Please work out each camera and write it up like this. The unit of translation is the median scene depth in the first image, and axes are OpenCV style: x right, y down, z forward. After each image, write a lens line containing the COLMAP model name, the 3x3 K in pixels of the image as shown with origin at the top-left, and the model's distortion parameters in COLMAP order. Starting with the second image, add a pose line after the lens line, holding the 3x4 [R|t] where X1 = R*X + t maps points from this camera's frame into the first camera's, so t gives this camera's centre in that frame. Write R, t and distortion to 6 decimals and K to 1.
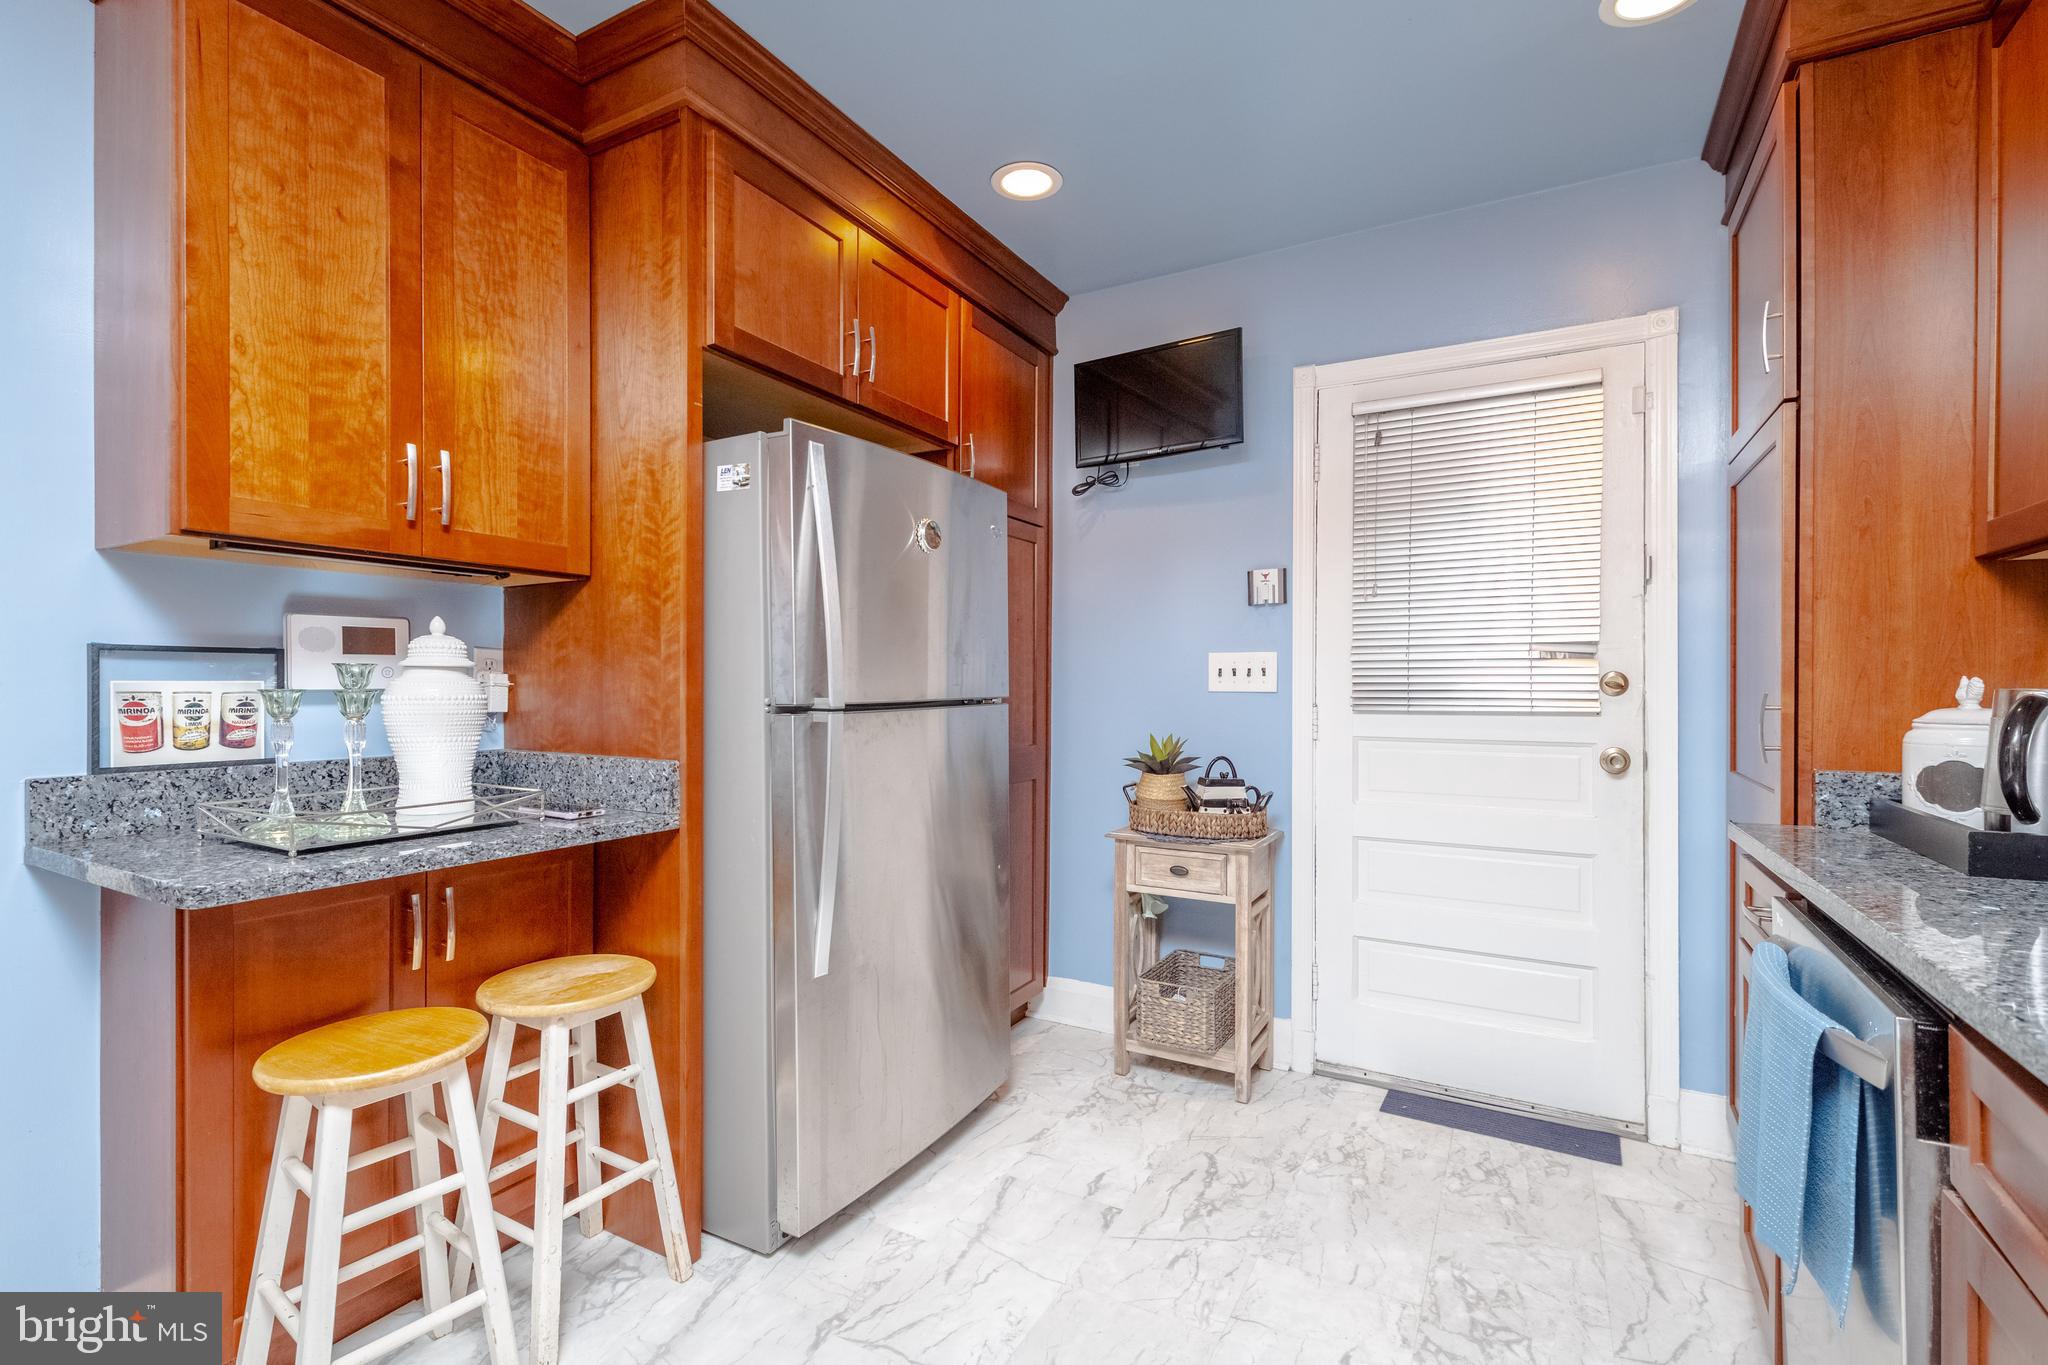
lens RADIAL K [[922.6, 0, 1024.4], [0, 922.6, 687.5], [0, 0, 1]] dist [0.019192, -0.008497]
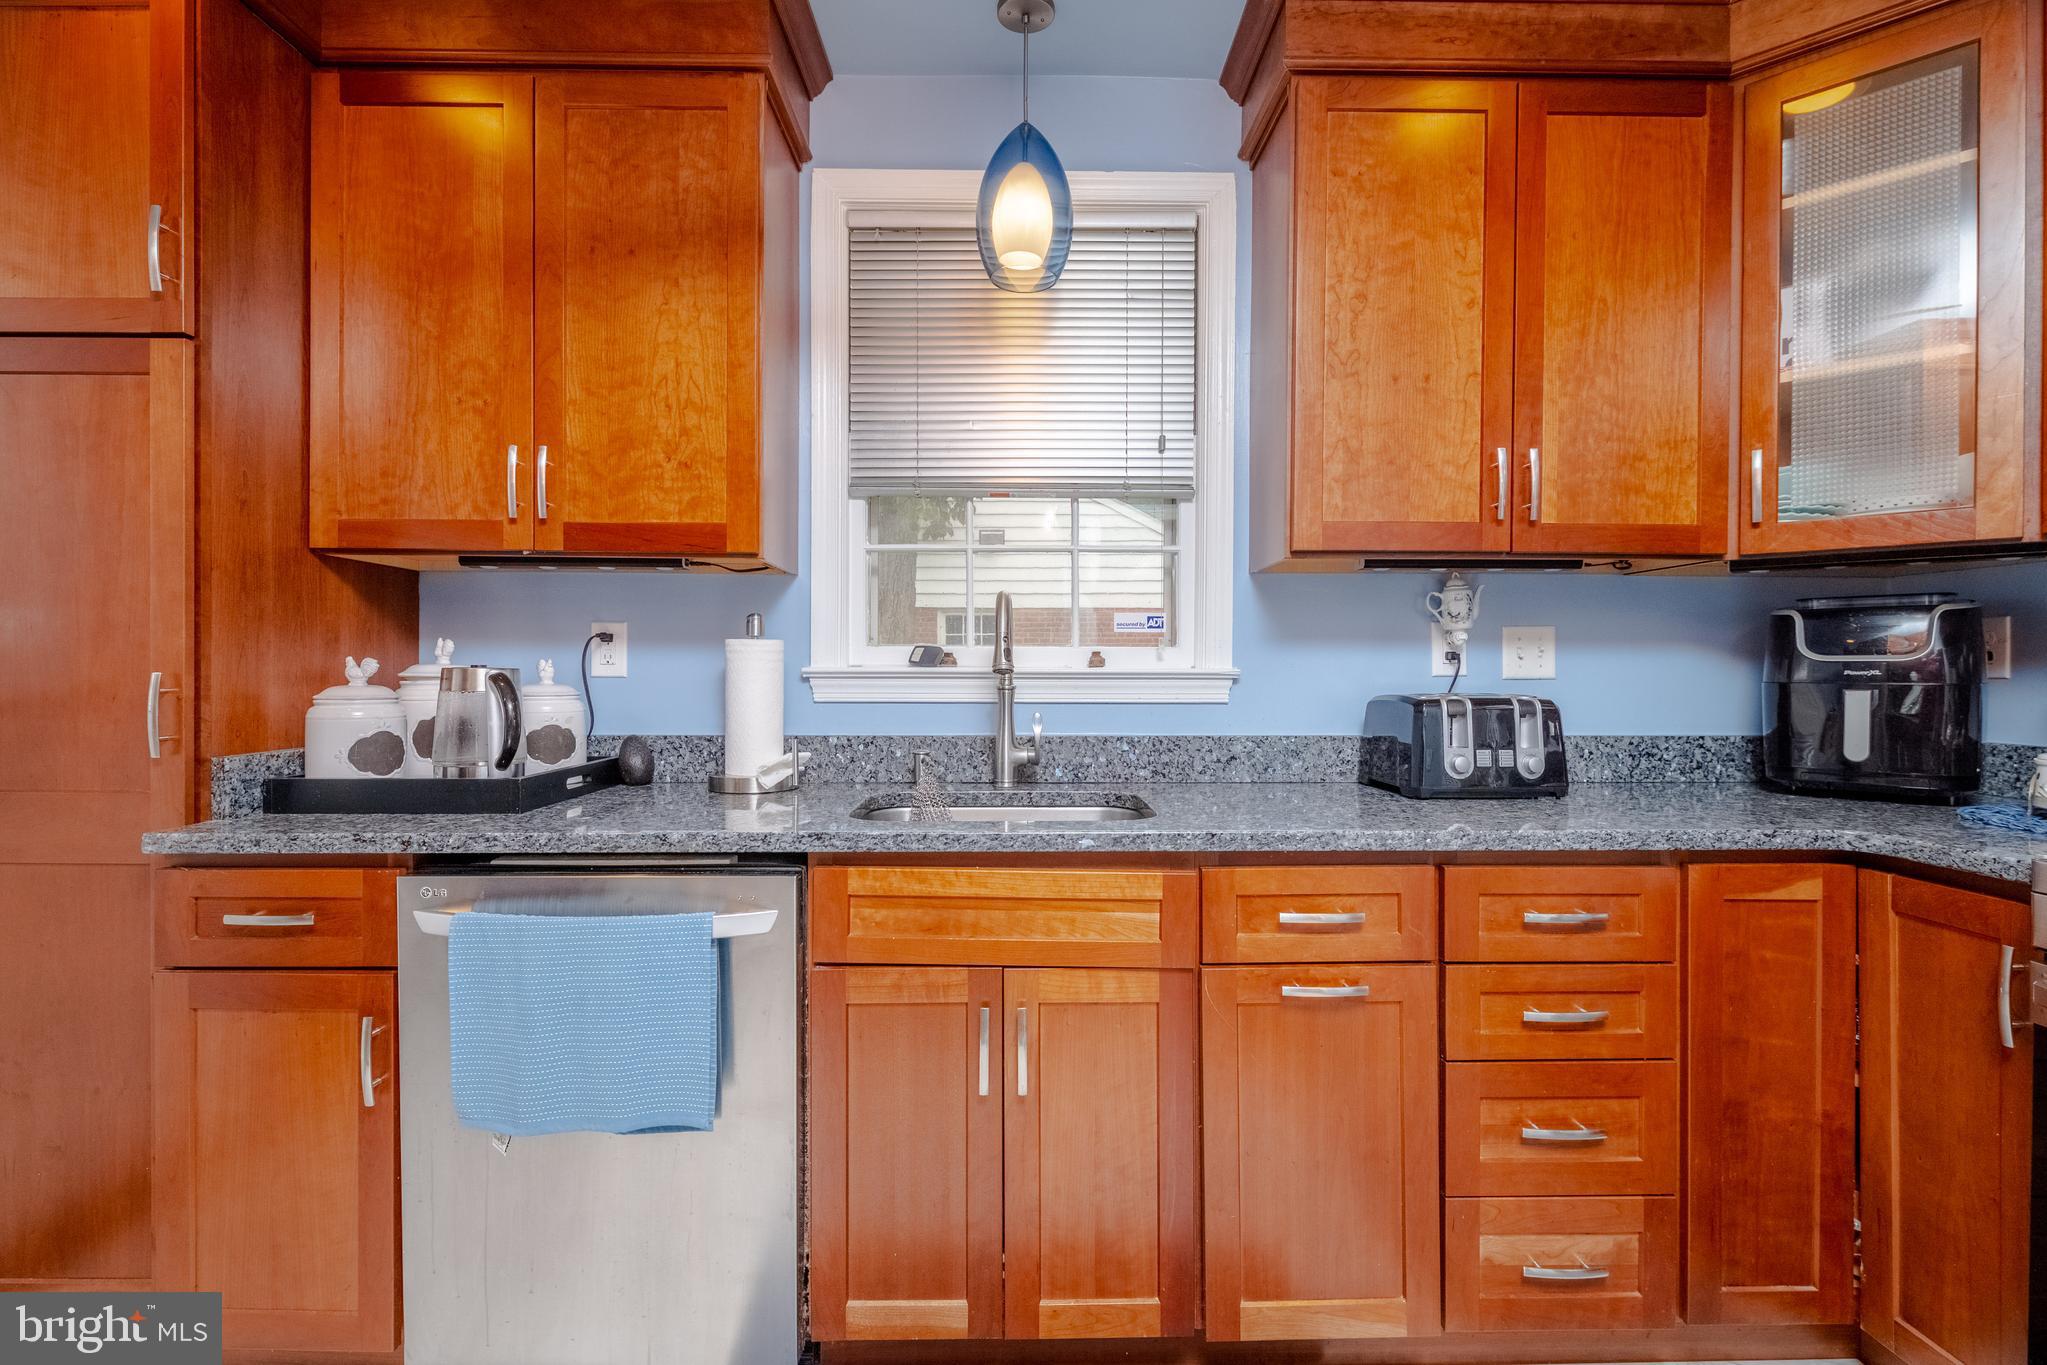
lens RADIAL K [[925.2, 0, 1025.8], [0, 925.2, 674.3], [0, 0, 1]] dist [0.001607, 0.000126]
pose [[-0.499275, -0.006753, 0.866417, -0.235405], [-0.001711, 0.999975, 0.006808, 0.000116], [-0.866442, 0.001916, -0.499274, 0.557780]]
